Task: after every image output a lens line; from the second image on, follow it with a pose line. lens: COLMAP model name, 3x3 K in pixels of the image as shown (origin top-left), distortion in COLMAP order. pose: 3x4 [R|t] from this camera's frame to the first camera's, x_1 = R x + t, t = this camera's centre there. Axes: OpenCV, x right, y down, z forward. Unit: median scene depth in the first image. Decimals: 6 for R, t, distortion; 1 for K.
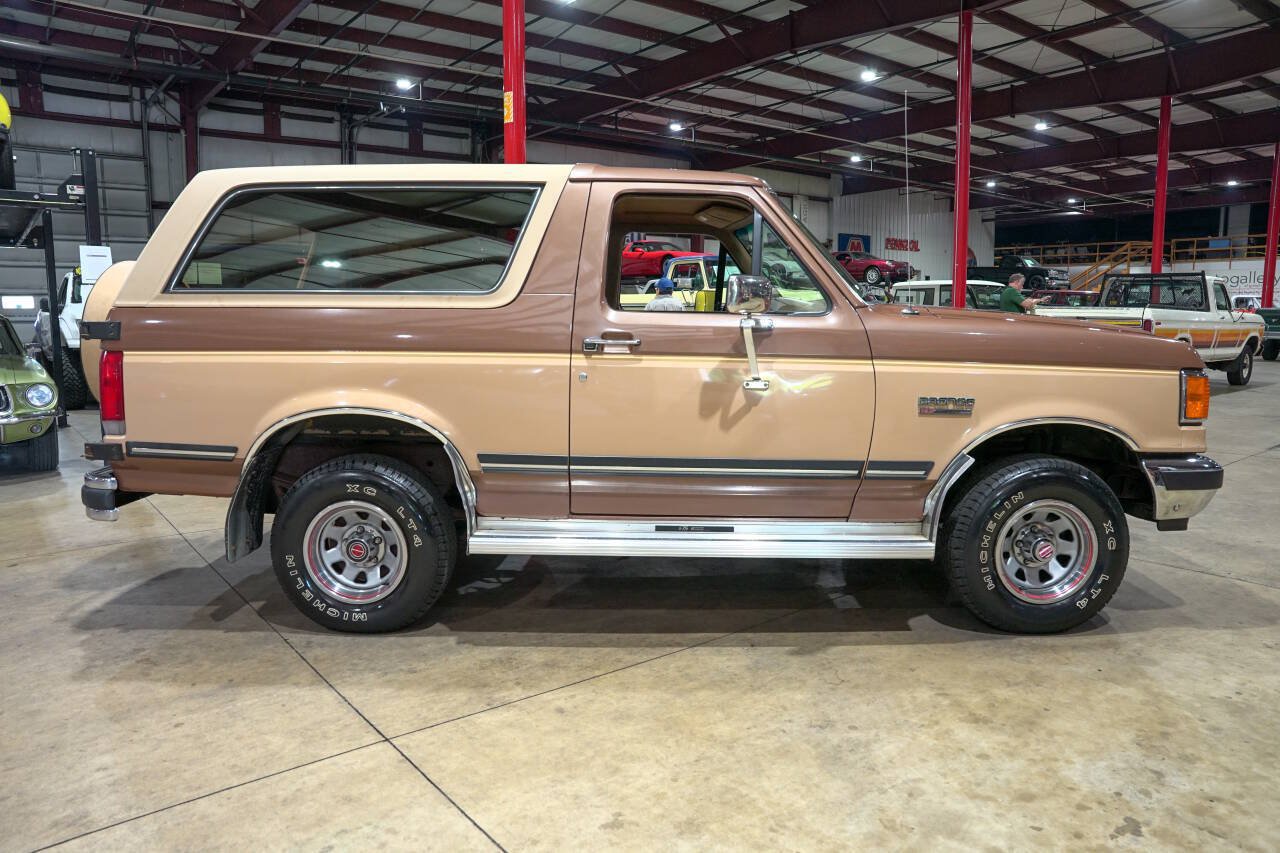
lens RADIAL K [[877.1, 0, 642.4], [0, 877.1, 424.8], [0, 0, 1]] dist [-0.144235, 0.114294]
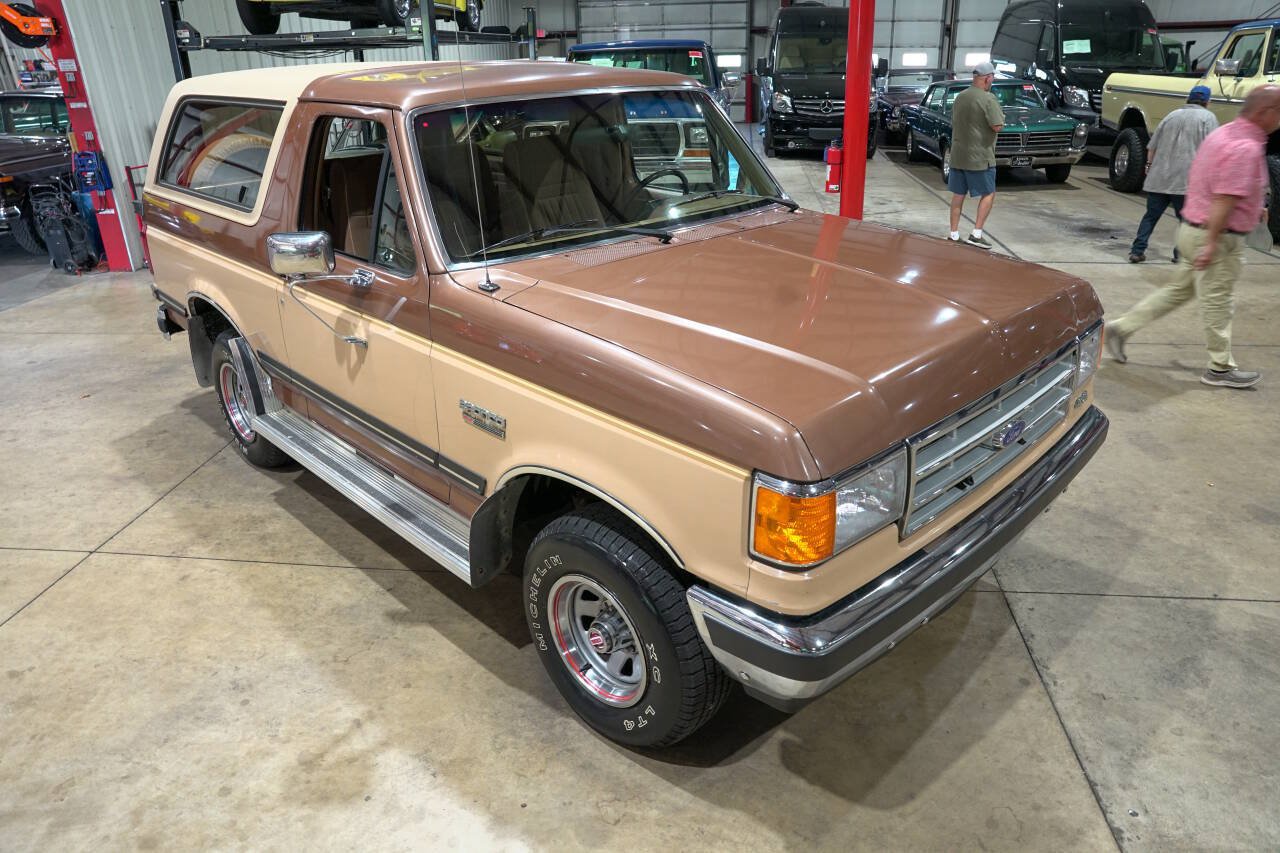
lens RADIAL K [[878.4, 0, 642.5], [0, 878.4, 424.8], [0, 0, 1]] dist [-0.144182, 0.115352]
pose [[0.709291, 0.270197, -0.651076, 0.497154], [-0.071197, 0.946359, 0.315176, -0.141160], [0.701311, -0.177197, 0.690481, 0.286510]]
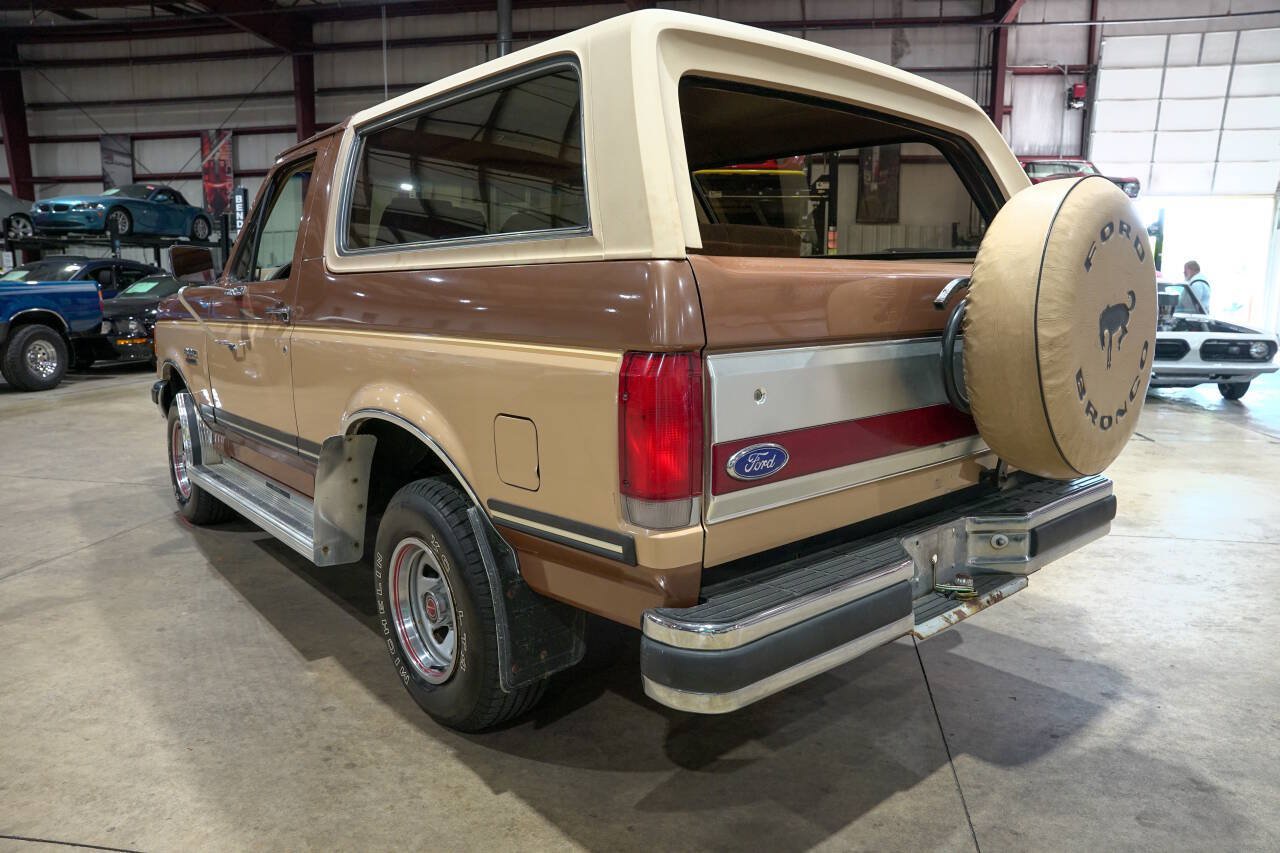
lens RADIAL K [[877.1, 0, 642.4], [0, 877.1, 424.8], [0, 0, 1]] dist [-0.144235, 0.114294]
pose [[-0.659609, -0.125149, 0.741117, -0.515688], [0.094161, 0.964512, 0.246678, -0.125478], [-0.745688, 0.232495, -0.624417, 0.980499]]
